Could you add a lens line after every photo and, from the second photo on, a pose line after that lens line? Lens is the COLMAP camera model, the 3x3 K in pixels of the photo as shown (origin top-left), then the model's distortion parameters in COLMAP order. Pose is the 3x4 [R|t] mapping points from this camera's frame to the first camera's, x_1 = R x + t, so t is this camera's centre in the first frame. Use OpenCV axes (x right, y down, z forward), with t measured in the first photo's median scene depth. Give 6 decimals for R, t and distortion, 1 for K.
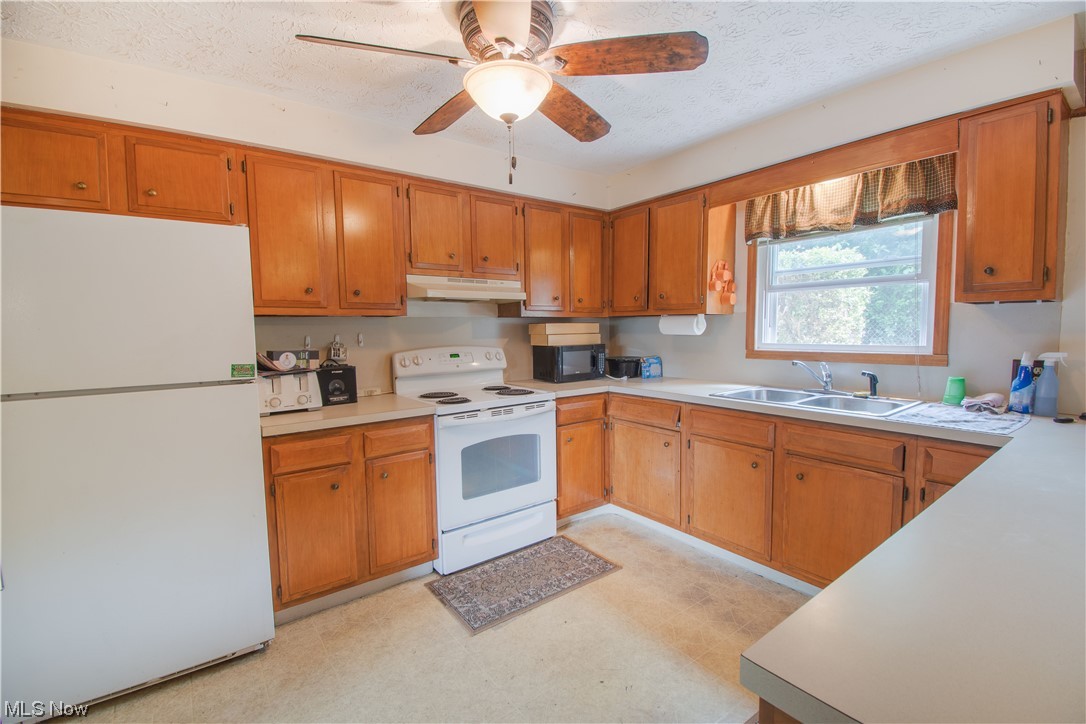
lens RADIAL K [[476.4, 0, 542.6], [0, 476.4, 365.2], [0, 0, 1]] dist [0.012247, -0.021837]
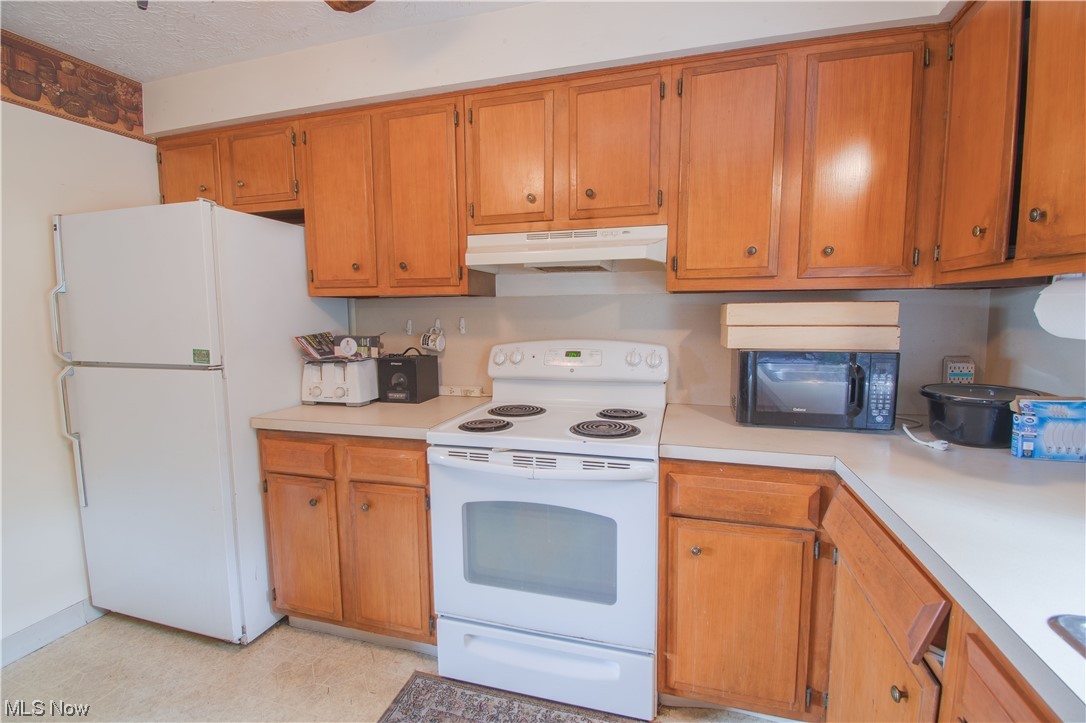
lens RADIAL K [[476.4, 0, 542.6], [0, 476.4, 364.7], [0, 0, 1]] dist [0.012247, -0.021837]
pose [[0.602624, 0.095791, -0.792255, 0.356128], [-0.065652, 0.995355, 0.070411, -0.055875], [0.795320, 0.009582, 0.606114, 0.652884]]
